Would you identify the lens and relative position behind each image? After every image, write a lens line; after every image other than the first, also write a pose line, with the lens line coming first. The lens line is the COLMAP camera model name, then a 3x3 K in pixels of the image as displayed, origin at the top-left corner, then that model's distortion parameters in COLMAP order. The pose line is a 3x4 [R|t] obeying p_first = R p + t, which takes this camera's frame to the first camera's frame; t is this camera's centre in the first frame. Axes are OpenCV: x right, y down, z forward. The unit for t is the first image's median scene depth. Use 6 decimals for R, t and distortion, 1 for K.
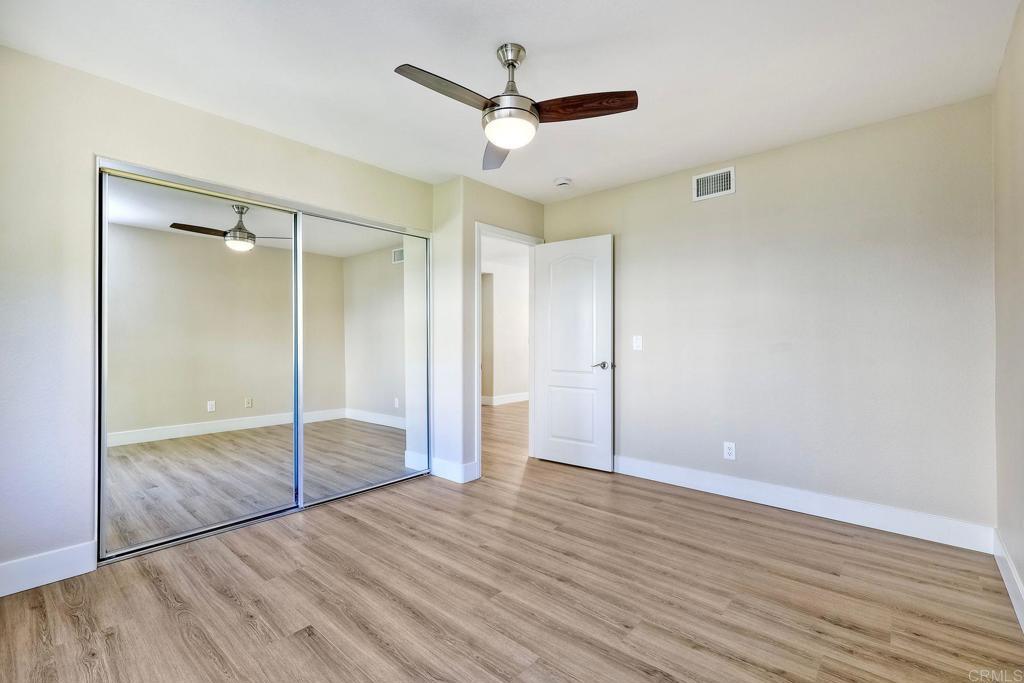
lens RADIAL K [[448.1, 0, 511.3], [0, 448.1, 336.8], [0, 0, 1]] dist [0.001313, 0.000005]
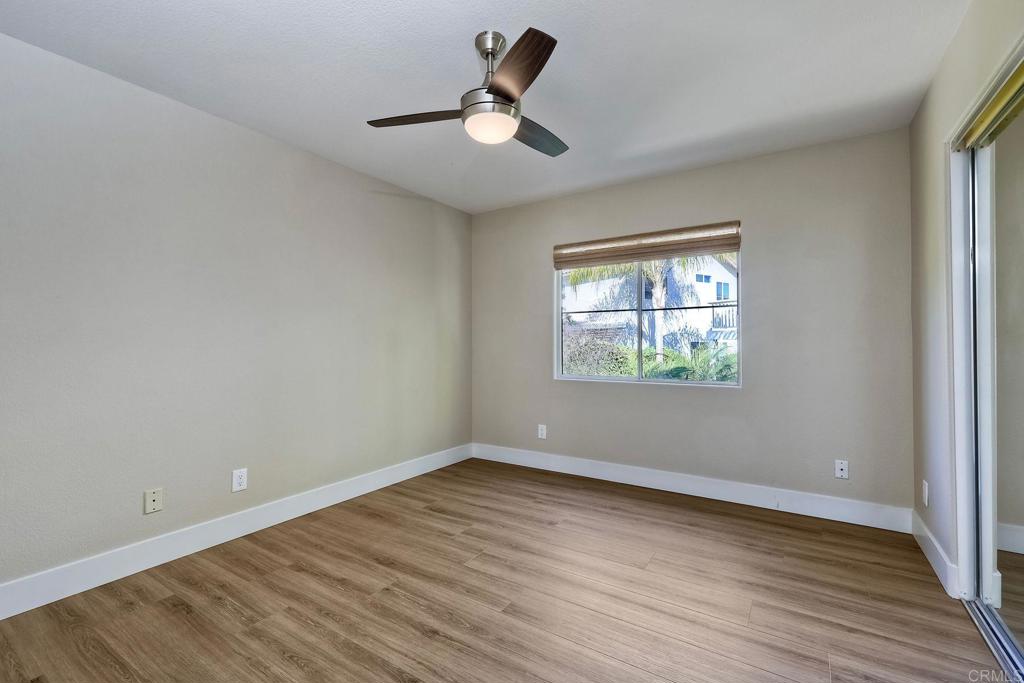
lens RADIAL K [[448.1, 0, 511.3], [0, 448.1, 336.8], [0, 0, 1]] dist [0.001313, 0.000005]
pose [[-0.989321, 0.001919, -0.145739, 0.097869], [0.004296, 0.999863, -0.015997, 0.004081], [0.145688, -0.016452, -0.989194, 2.039270]]
